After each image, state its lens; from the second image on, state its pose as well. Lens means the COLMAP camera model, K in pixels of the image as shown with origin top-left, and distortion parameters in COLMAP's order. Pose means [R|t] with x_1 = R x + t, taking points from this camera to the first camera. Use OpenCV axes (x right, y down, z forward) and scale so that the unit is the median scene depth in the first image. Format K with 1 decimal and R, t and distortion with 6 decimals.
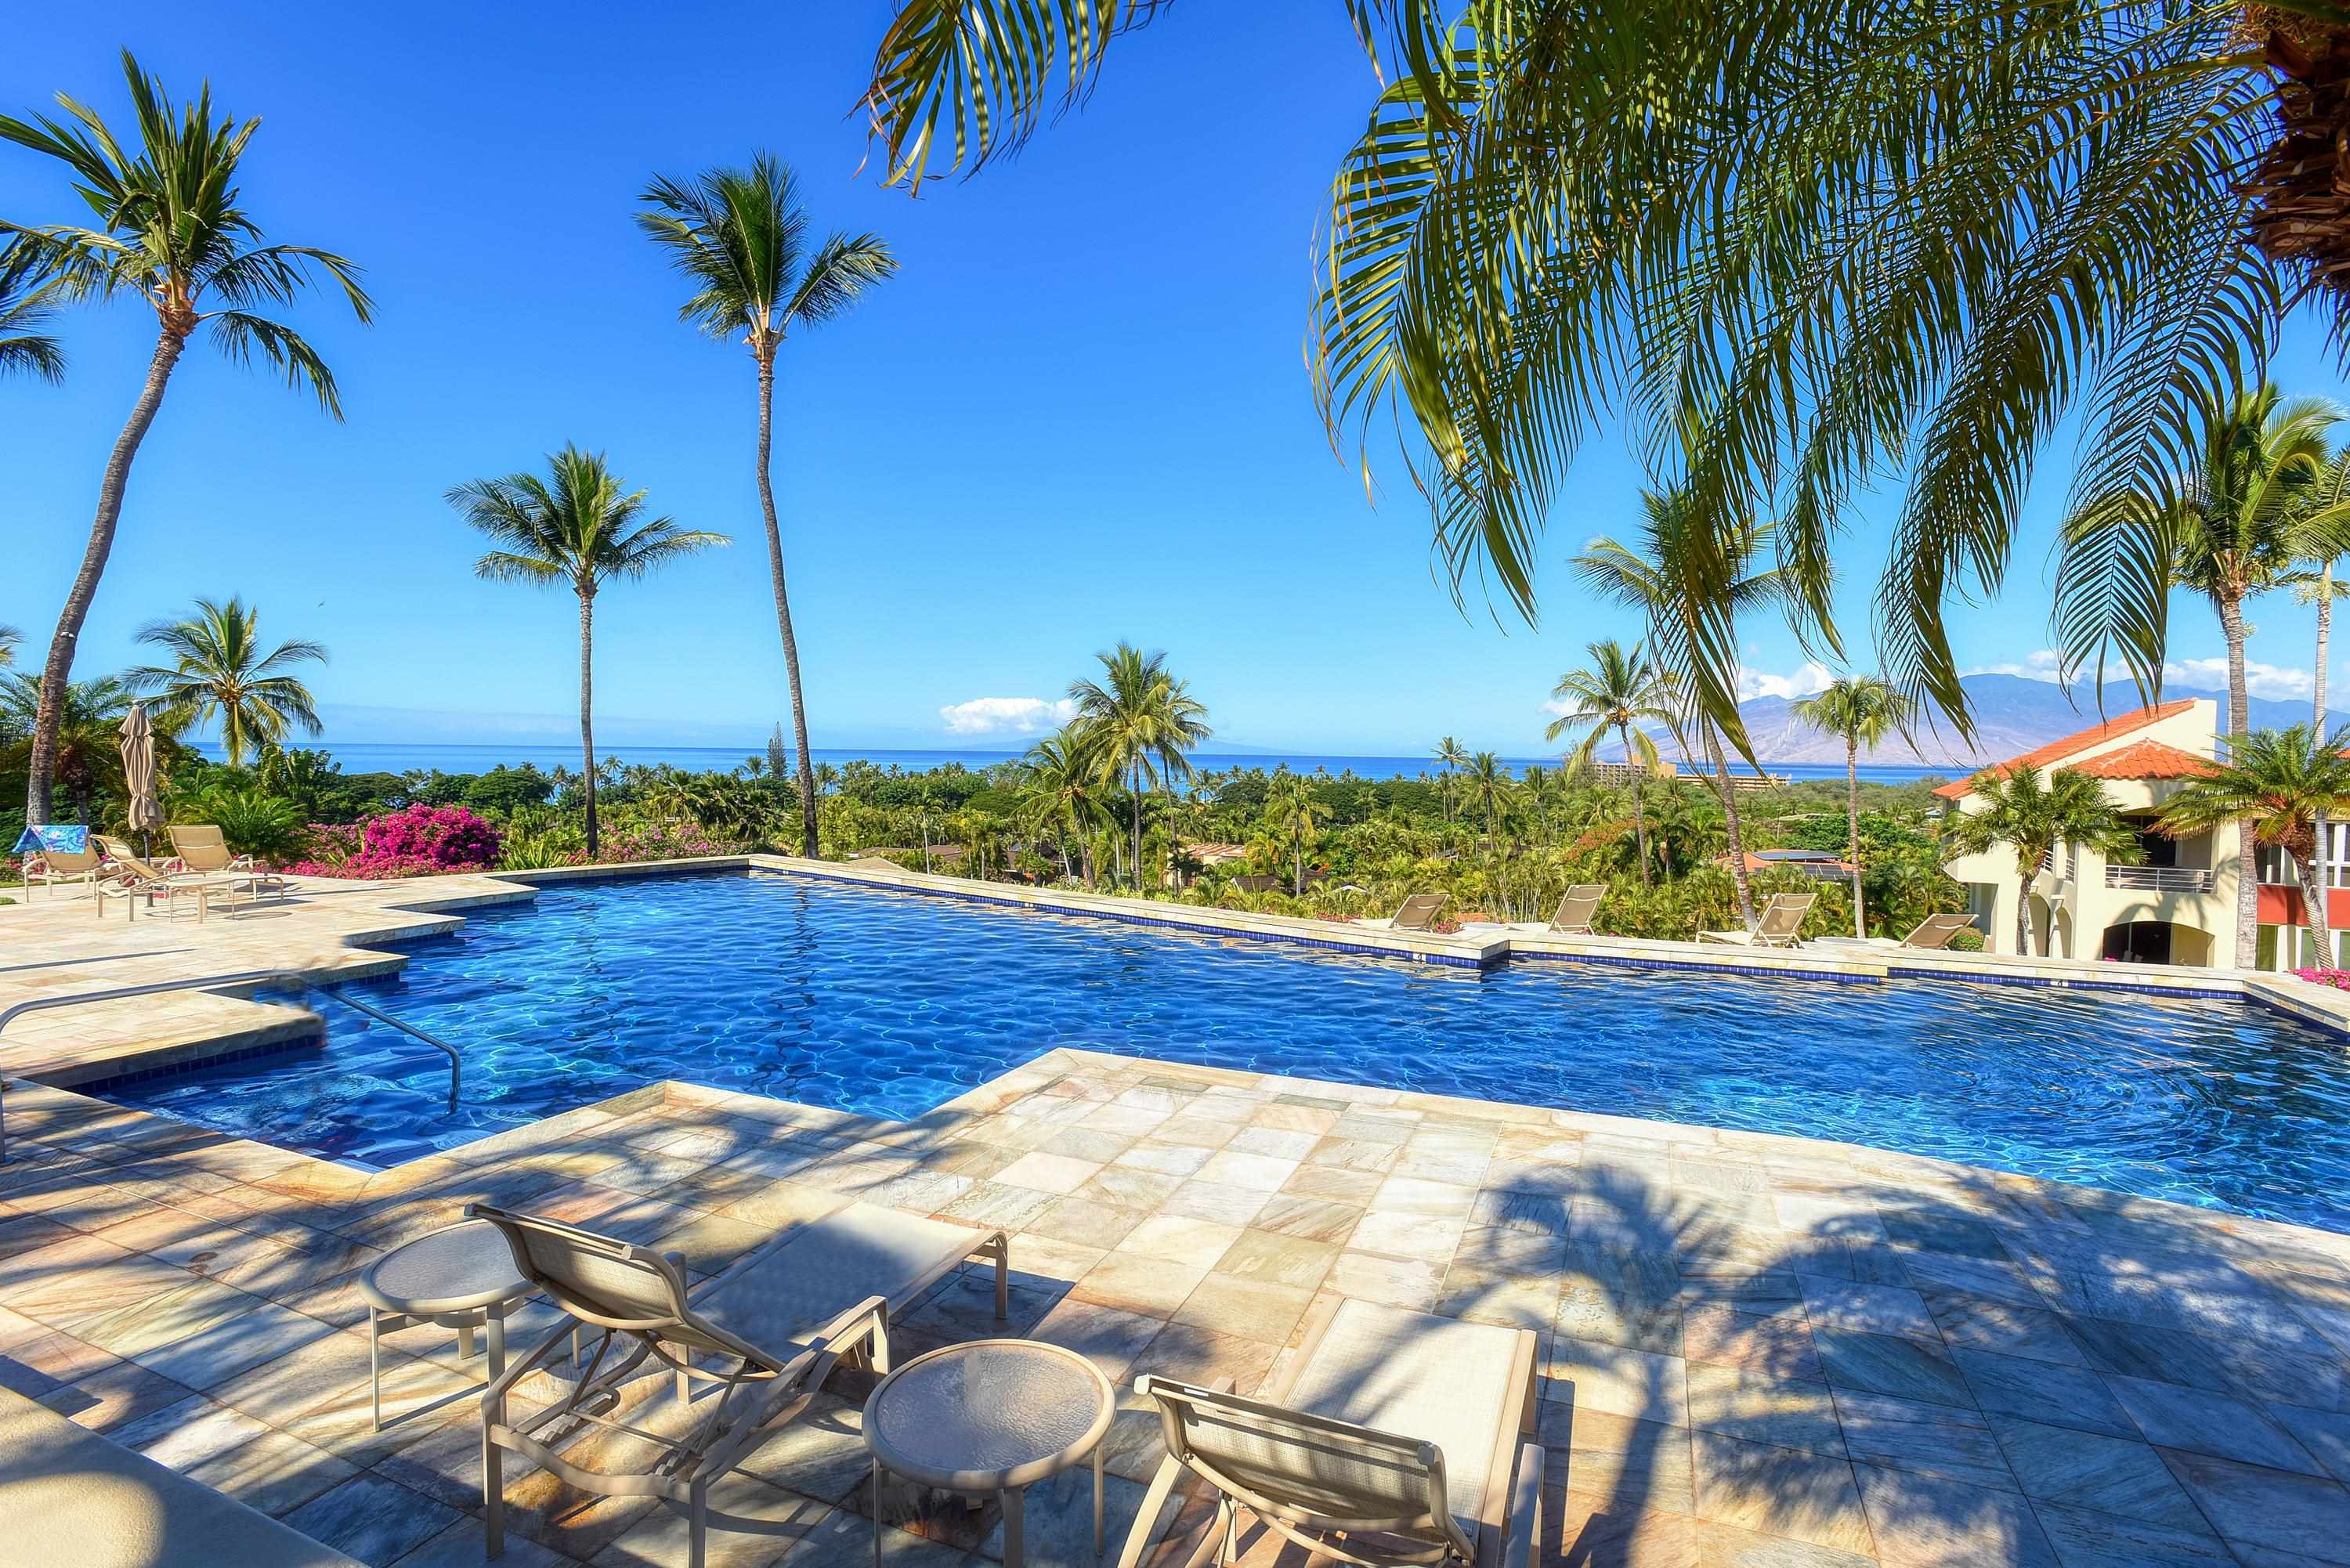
lens RADIAL K [[1133.9, 0, 1175.0], [0, 1133.9, 784.0], [0, 0, 1]] dist [-0.075125, 0.032932]
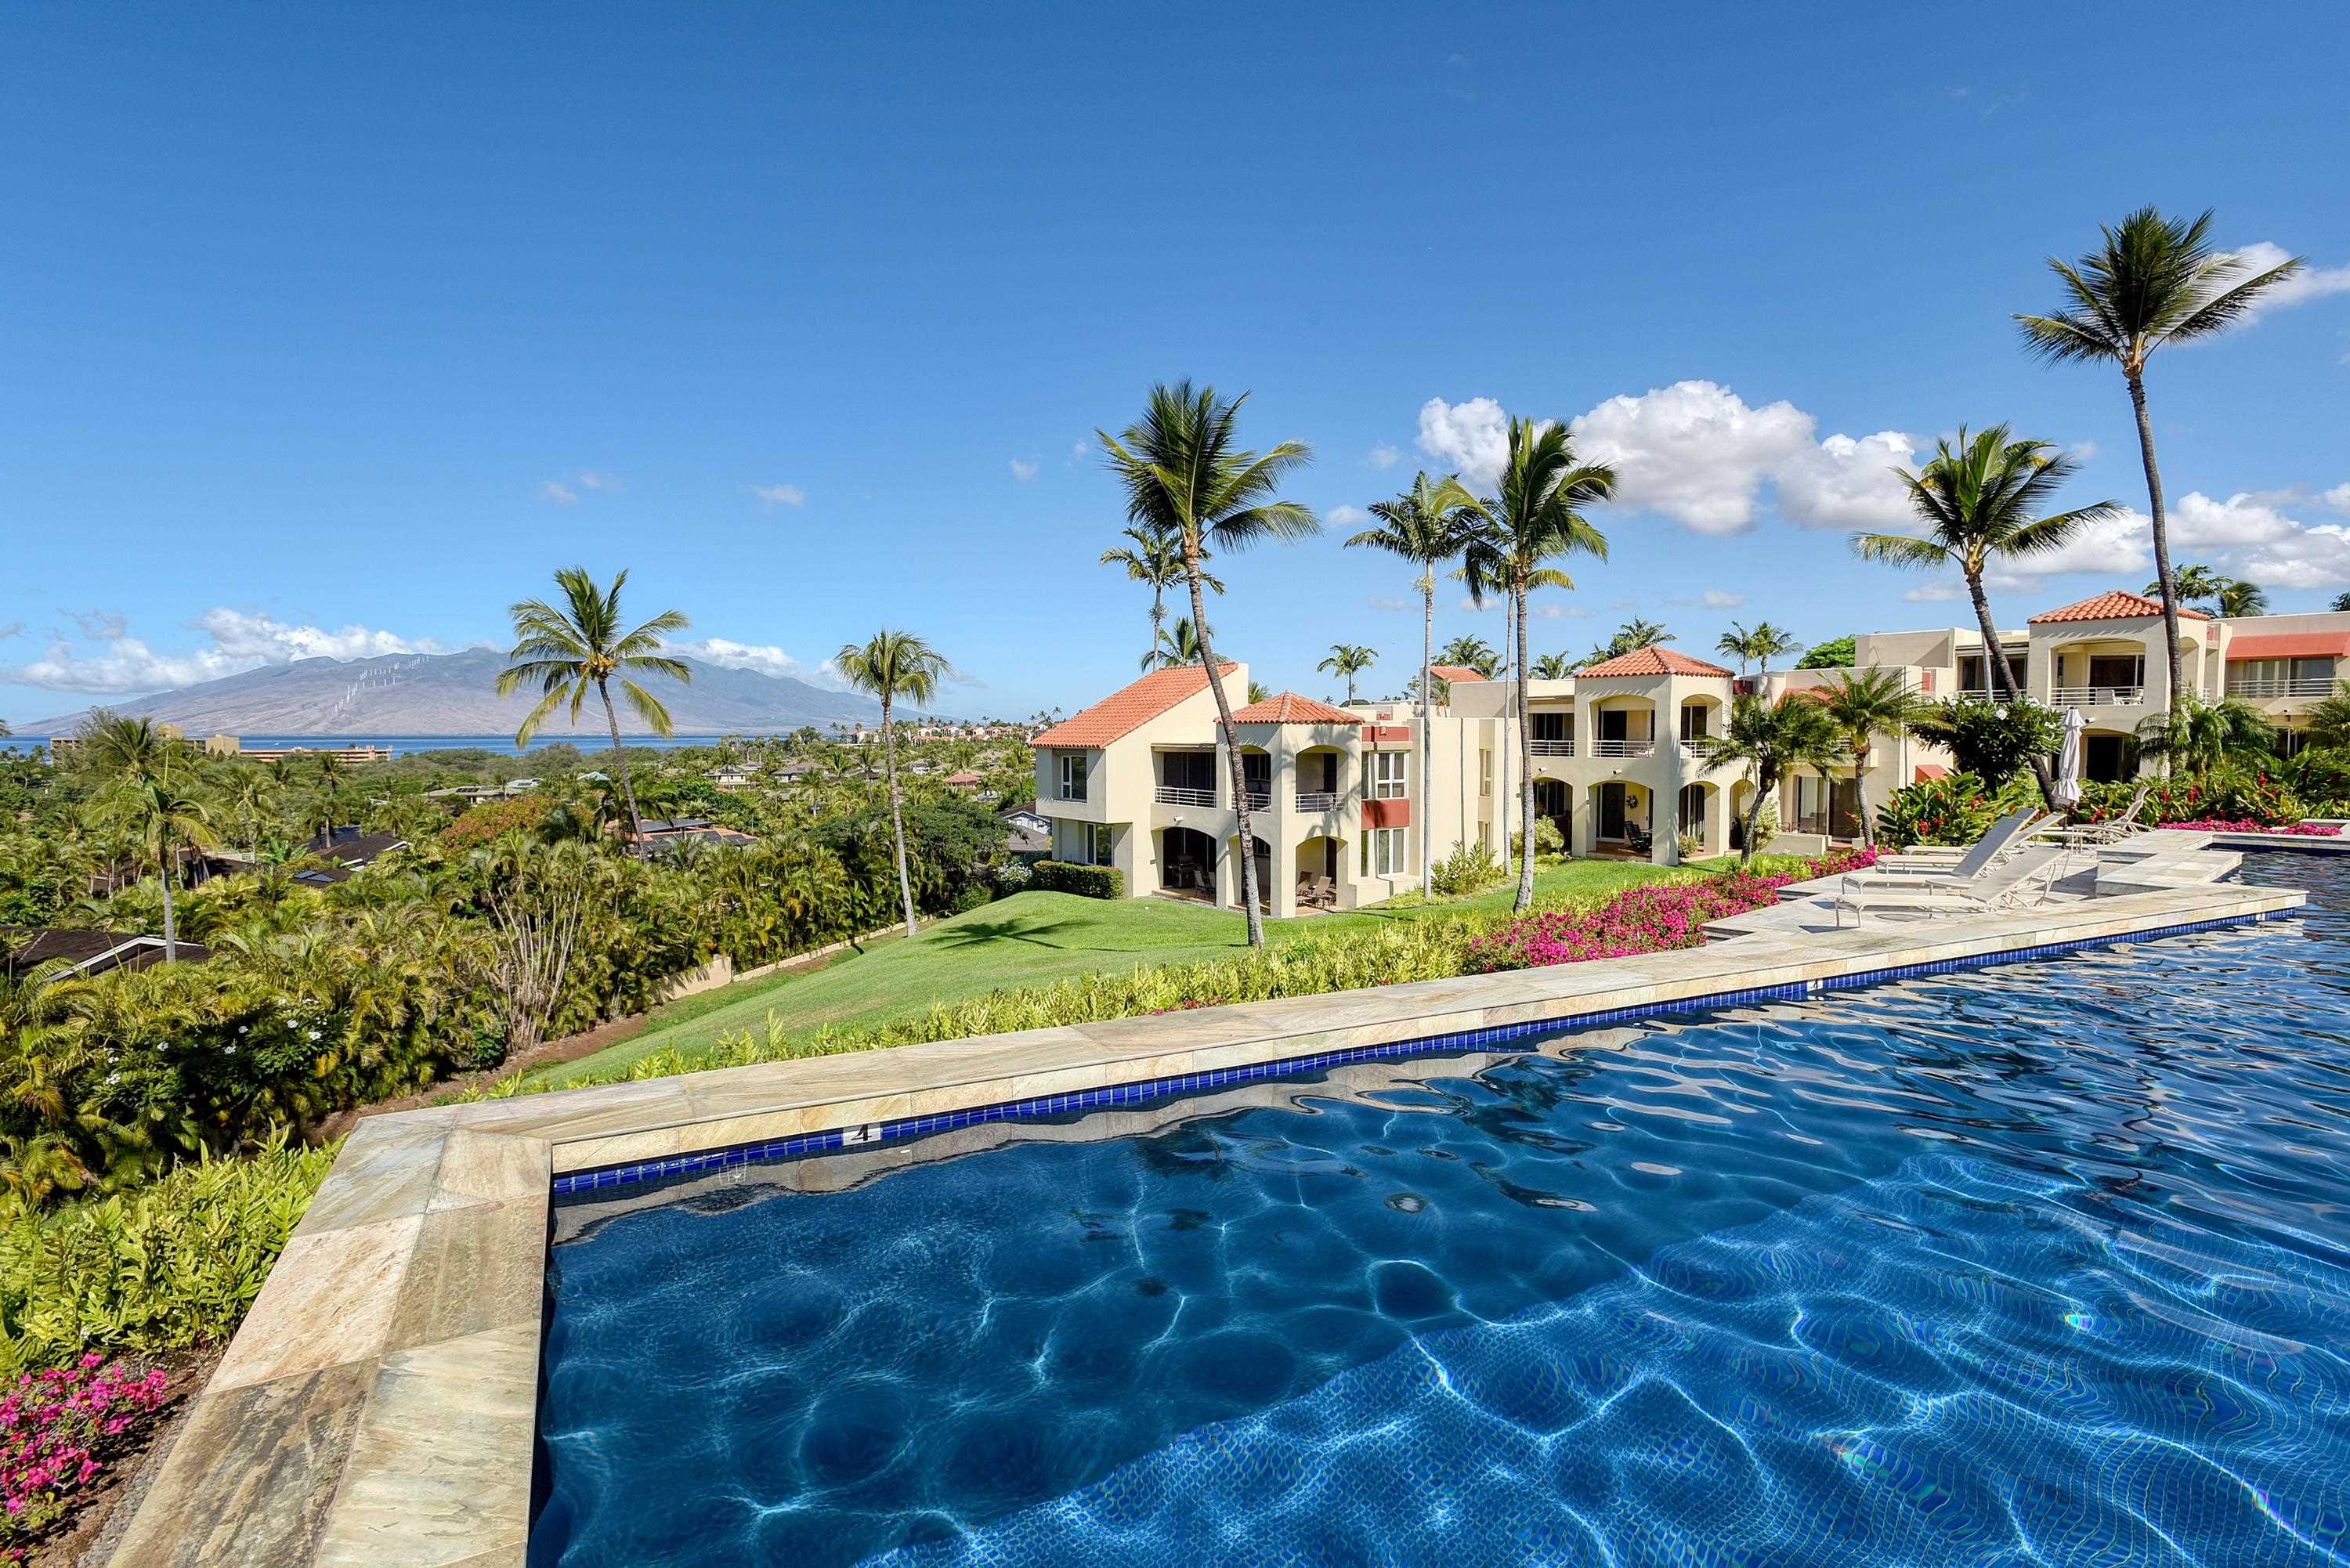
lens RADIAL K [[1147.9, 0, 1175.0], [0, 1147.9, 784.0], [0, 0, 1]] dist [-0.006887, -0.000043]
pose [[0.427782, -0.057271, 0.902066, -0.208850], [0.034530, 0.998298, 0.047005, -0.000801], [-0.903222, 0.011041, 0.429031, 0.341249]]
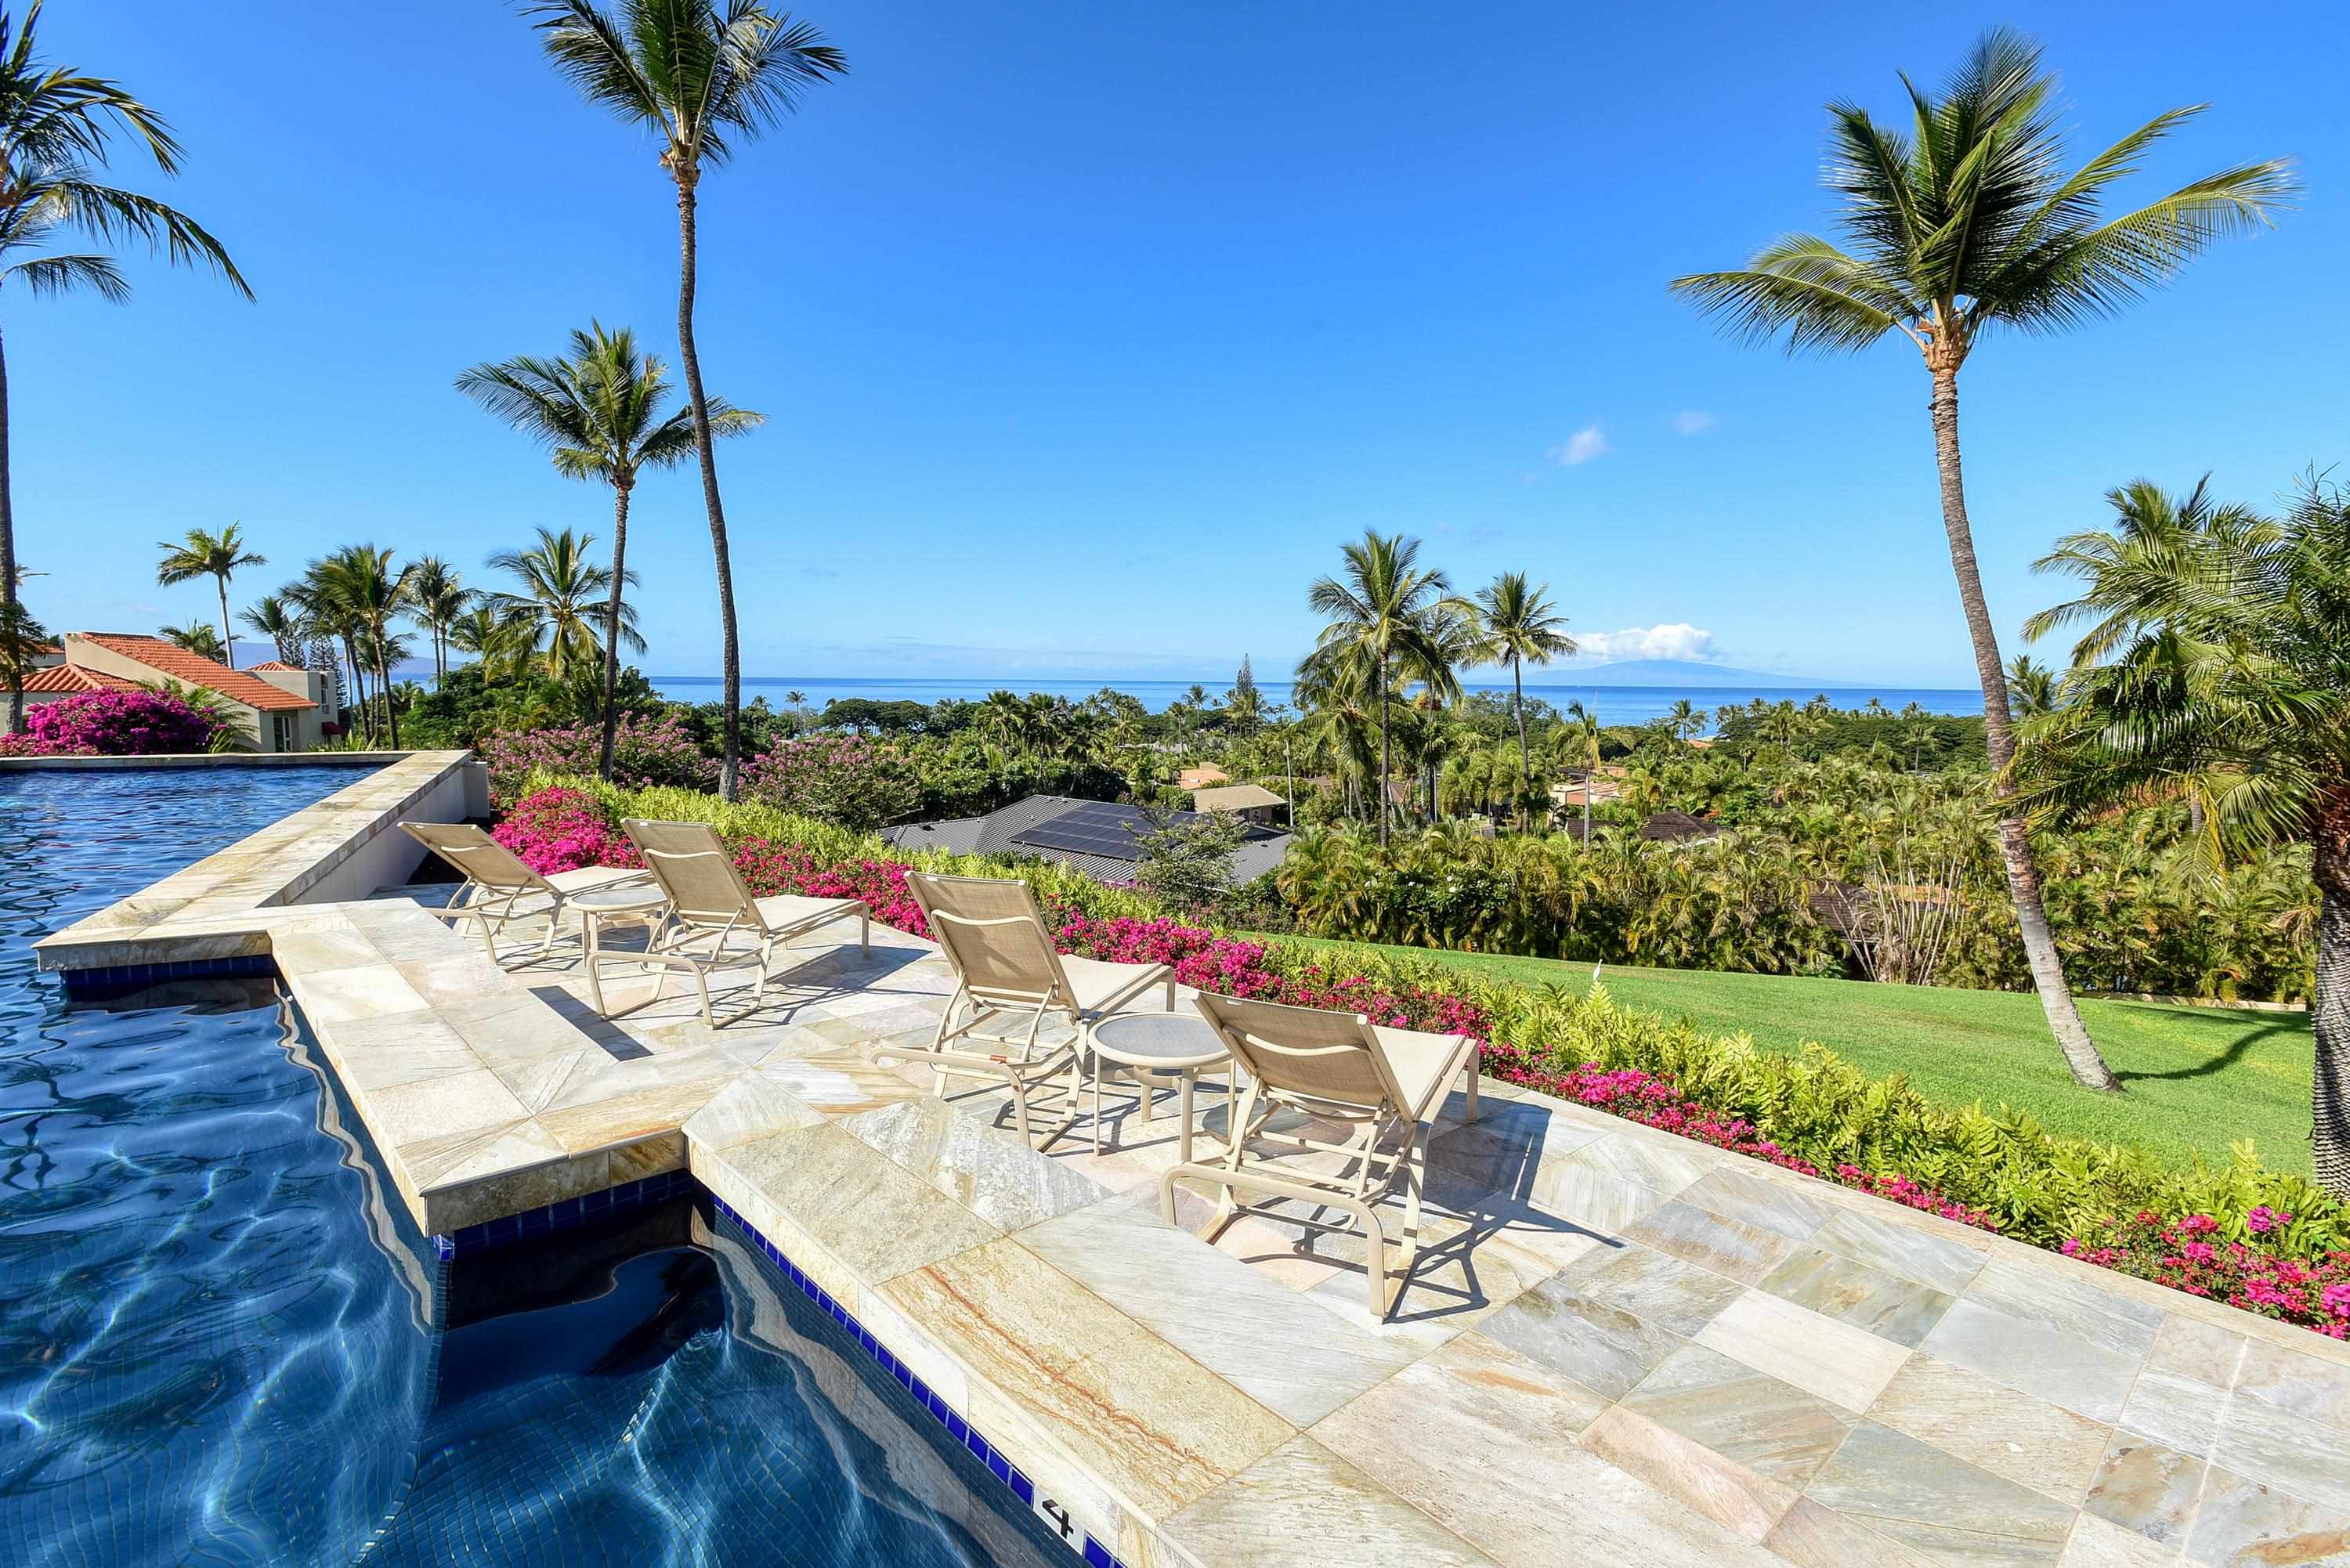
lens RADIAL K [[1137.3, 0, 1175.0], [0, 1137.3, 784.0], [0, 0, 1]] dist [0.023569, -0.011230]
pose [[0.905911, 0.034400, -0.422068, 0.204017], [-0.009927, 0.998146, 0.060044, 0.013501], [0.423351, -0.050205, 0.904574, 0.193903]]
